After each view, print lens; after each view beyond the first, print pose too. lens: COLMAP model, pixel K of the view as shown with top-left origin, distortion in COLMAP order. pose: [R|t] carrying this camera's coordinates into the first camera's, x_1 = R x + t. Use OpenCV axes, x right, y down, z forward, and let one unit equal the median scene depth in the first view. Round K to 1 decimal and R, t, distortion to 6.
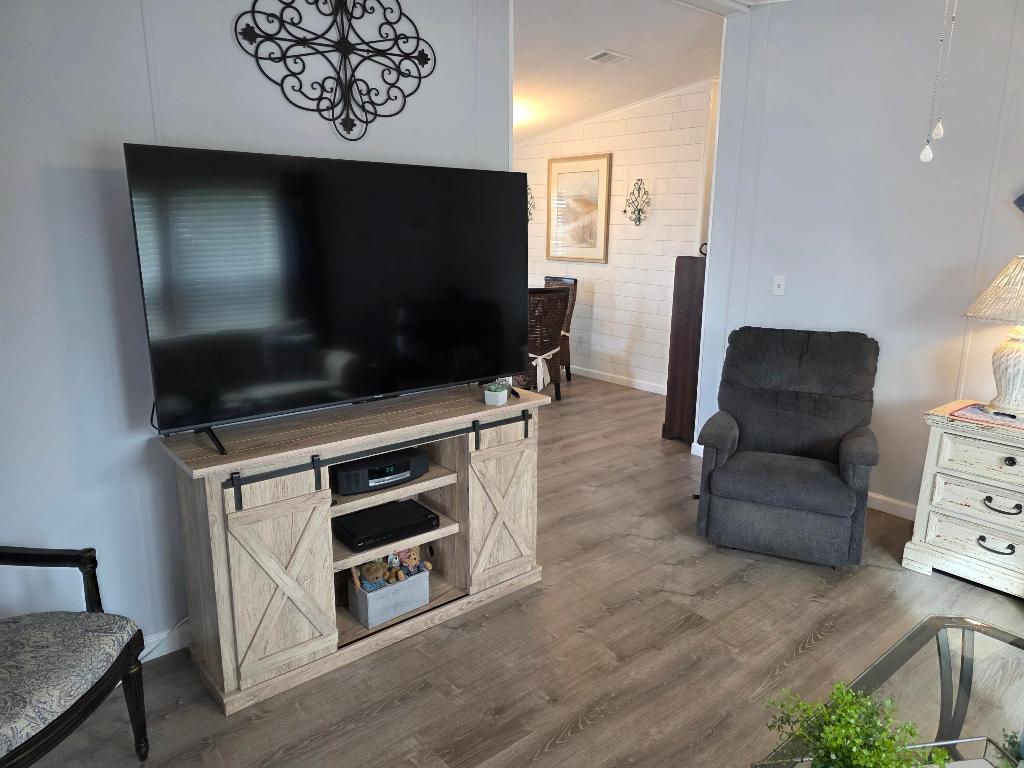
lens RADIAL K [[673.2, 0, 512.0], [0, 673.2, 384.0], [0, 0, 1]] dist [0.001909, 0.000528]
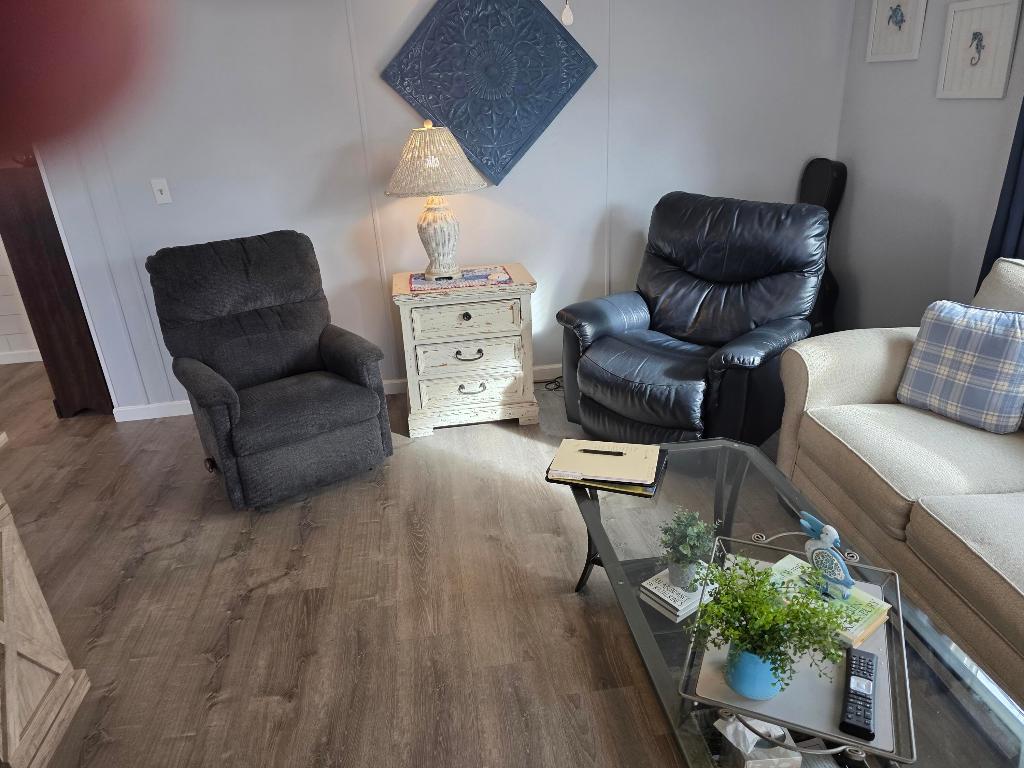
lens RADIAL K [[668.8, 0, 512.7], [0, 668.8, 396.9], [0, 0, 1]] dist [0.008993, -0.022307]
pose [[0.516478, -0.377099, 0.768796, -0.144710], [0.241274, 0.925521, 0.291886, -0.068715], [-0.821607, 0.034738, 0.568995, 0.269140]]
